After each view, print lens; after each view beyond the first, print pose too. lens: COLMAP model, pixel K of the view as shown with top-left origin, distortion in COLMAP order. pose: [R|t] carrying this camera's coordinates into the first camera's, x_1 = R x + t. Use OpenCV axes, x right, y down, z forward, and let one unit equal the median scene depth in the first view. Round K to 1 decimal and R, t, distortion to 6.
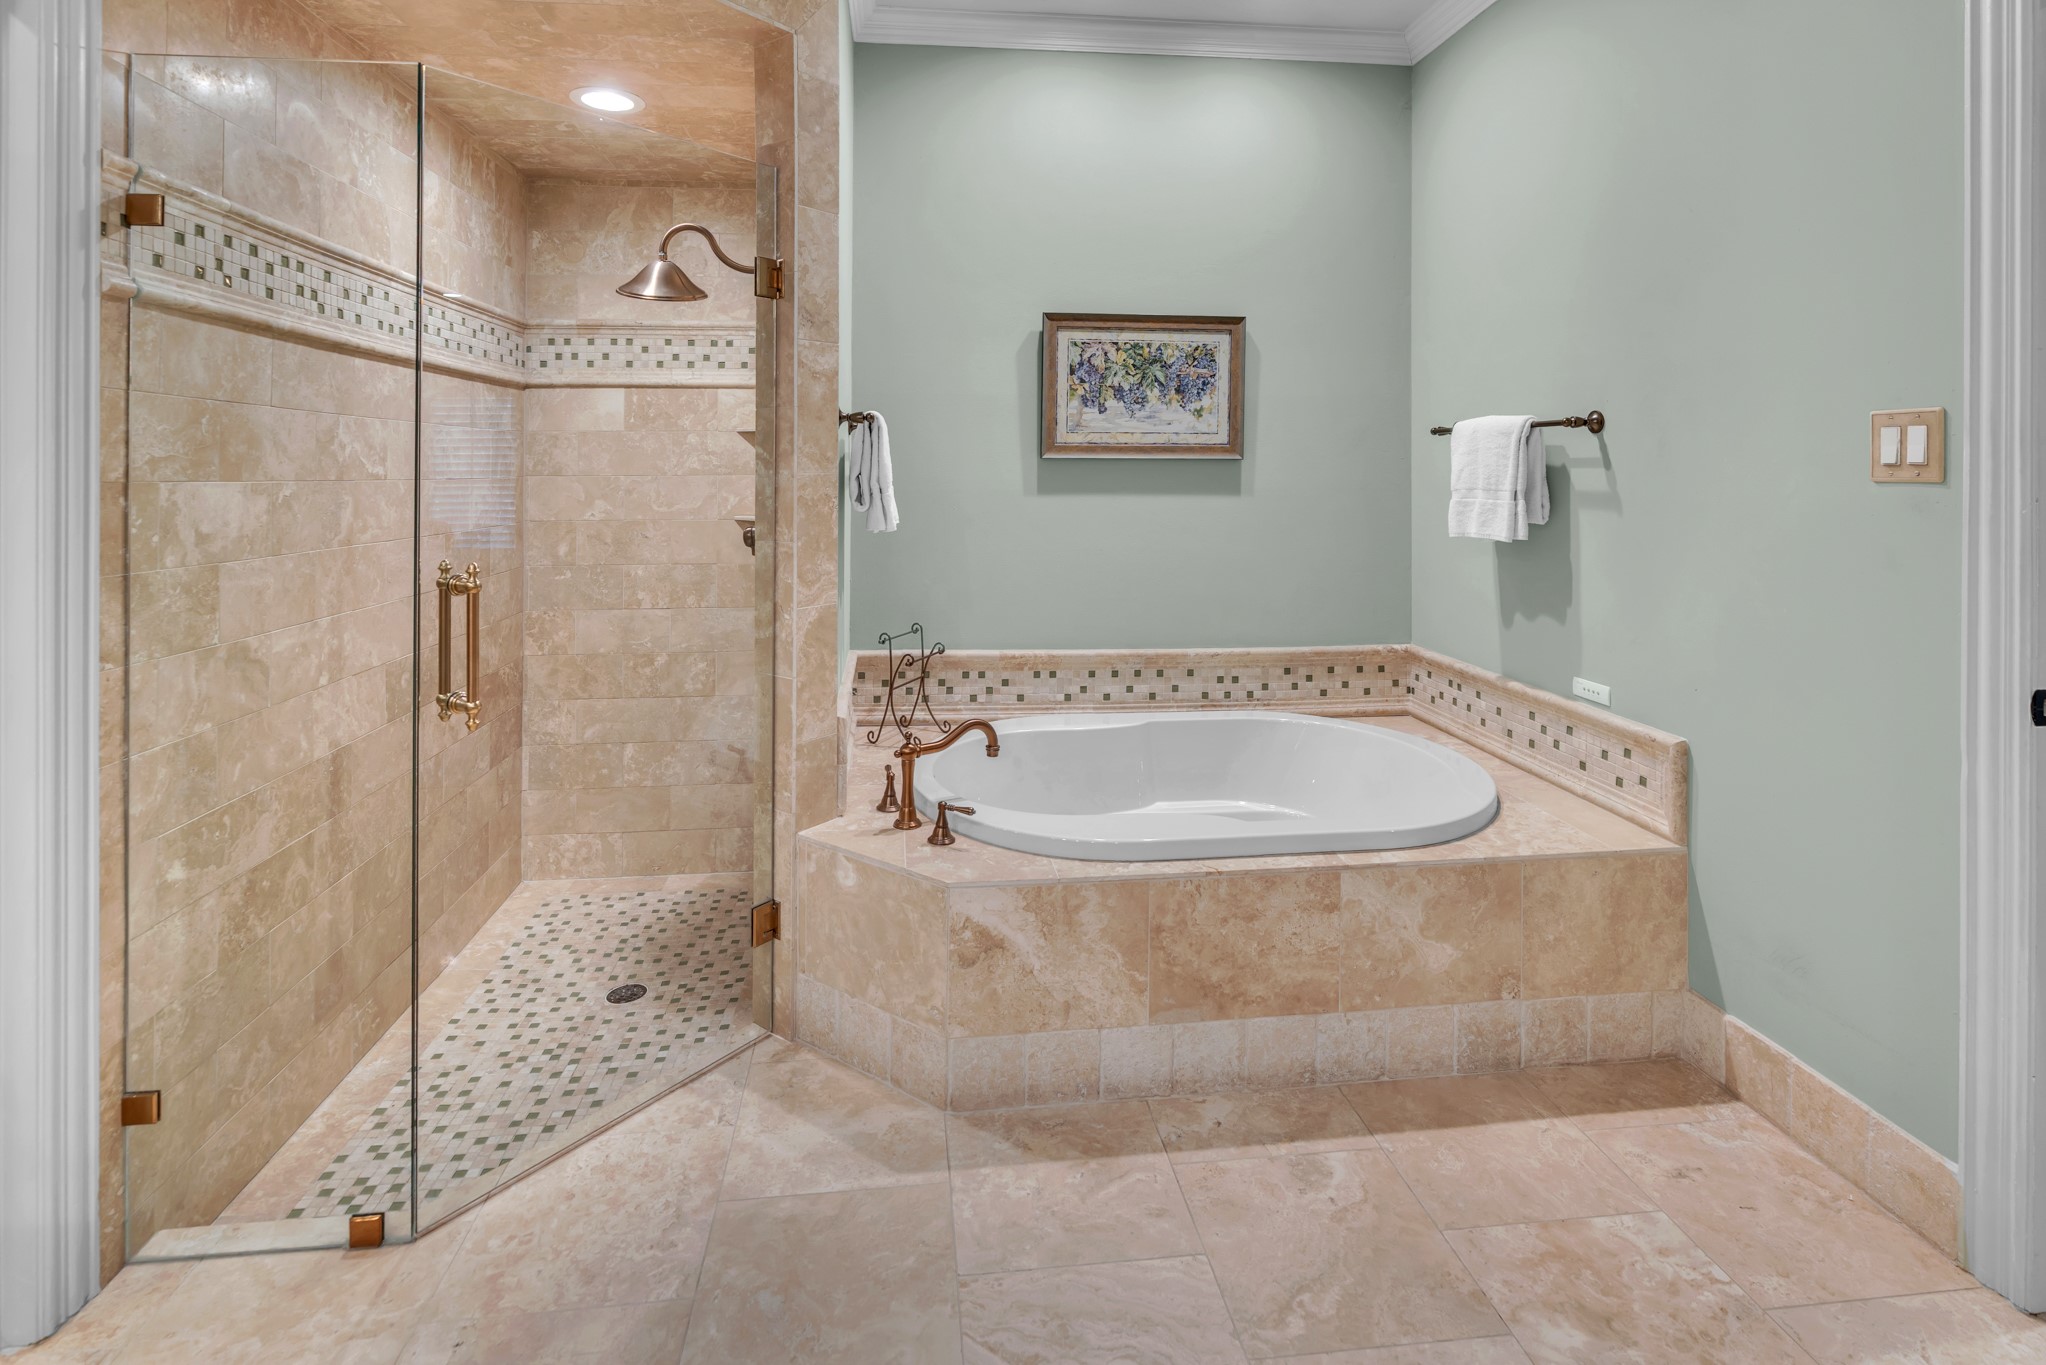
lens RADIAL K [[1021.7, 0, 1007.0], [0, 1021.7, 573.0], [0, 0, 1]] dist [-0.004554, 0.001965]
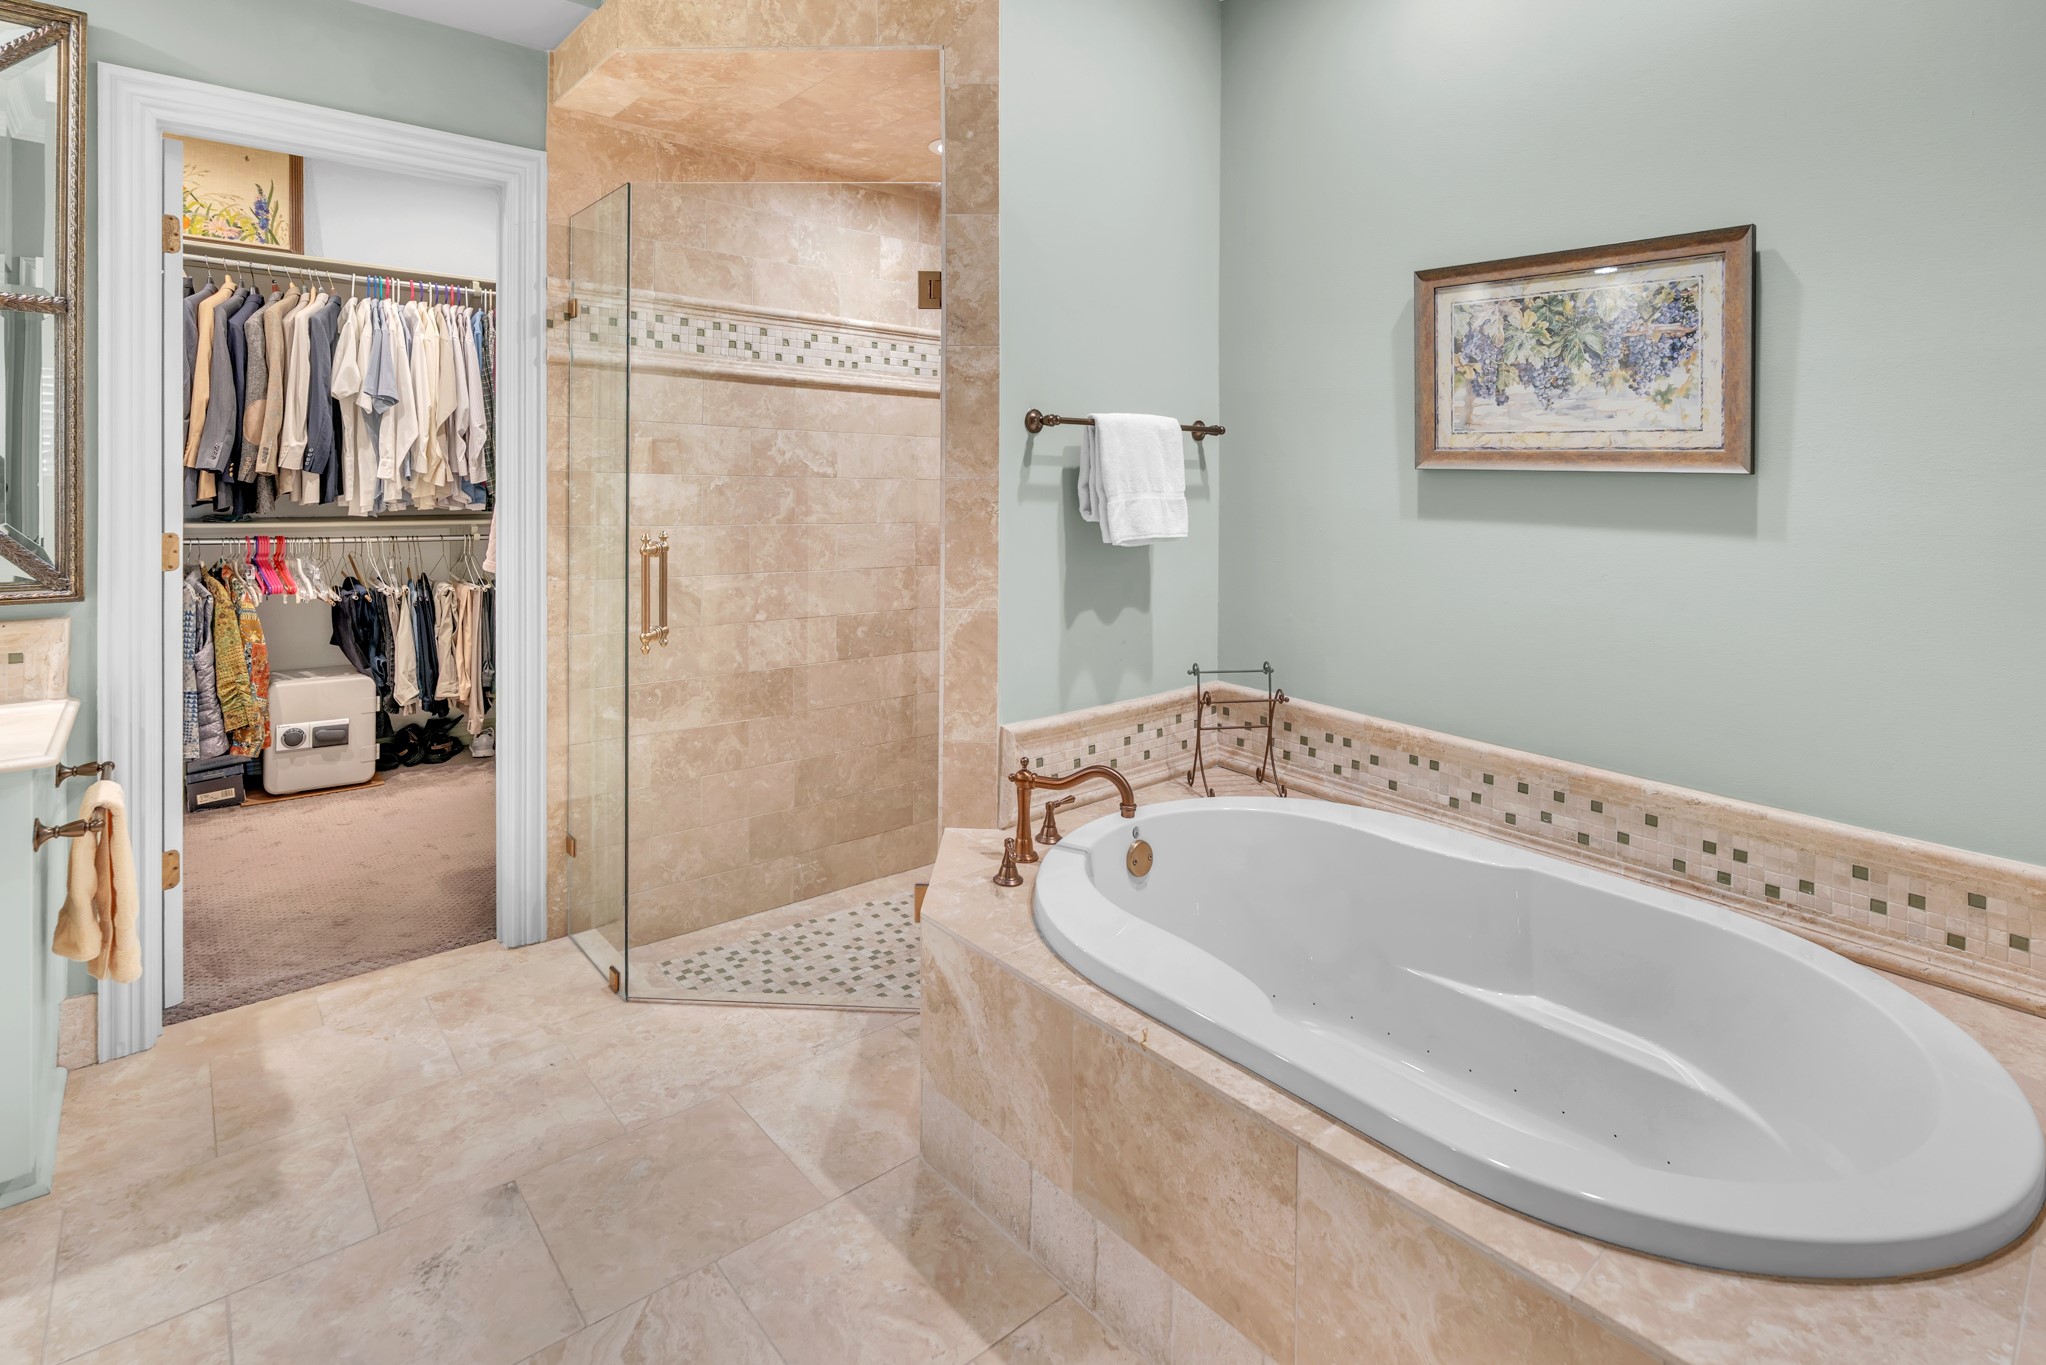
lens RADIAL K [[1021.7, 0, 1007.0], [0, 1021.7, 573.0], [0, 0, 1]] dist [-0.004554, 0.001965]
pose [[0.549090, 0.093905, -0.830471, 0.672353], [-0.107225, 0.993371, 0.041430, -0.049580], [0.828857, 0.066299, 0.555519, 0.476791]]
